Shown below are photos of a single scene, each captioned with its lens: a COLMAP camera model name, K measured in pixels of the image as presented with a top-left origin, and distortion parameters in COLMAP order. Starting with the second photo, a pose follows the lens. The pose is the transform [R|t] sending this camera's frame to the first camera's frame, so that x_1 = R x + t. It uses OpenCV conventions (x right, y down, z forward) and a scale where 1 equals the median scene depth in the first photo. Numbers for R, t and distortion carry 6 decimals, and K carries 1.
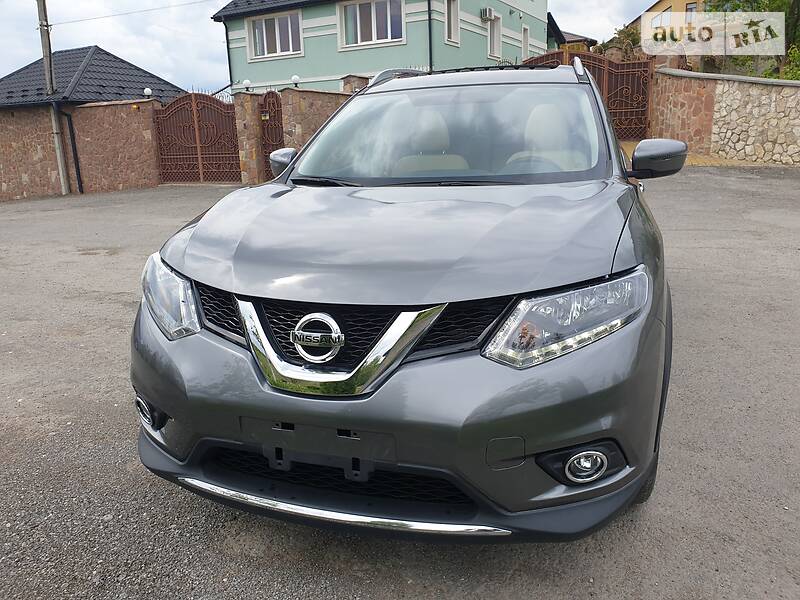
lens RADIAL K [[599.4, 0, 404.3], [0, 599.4, 298.2], [0, 0, 1]] dist [0.031407, -0.003703]
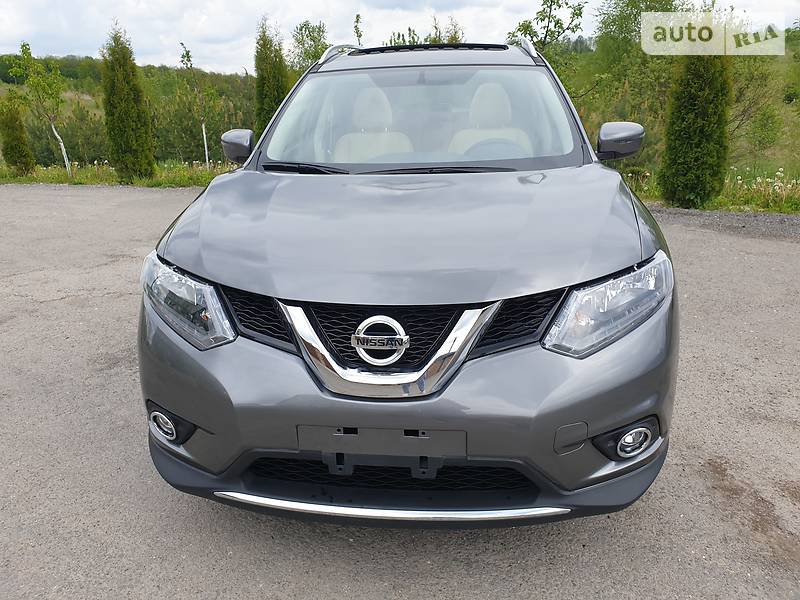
lens RADIAL K [[599.4, 0, 403.5], [0, 599.4, 297.3], [0, 0, 1]] dist [0.031407, -0.003703]
pose [[0.981052, -0.053841, 0.186112, -0.275855], [0.044302, 0.997501, 0.055041, -0.055264], [-0.188611, -0.045753, 0.980986, 0.027339]]
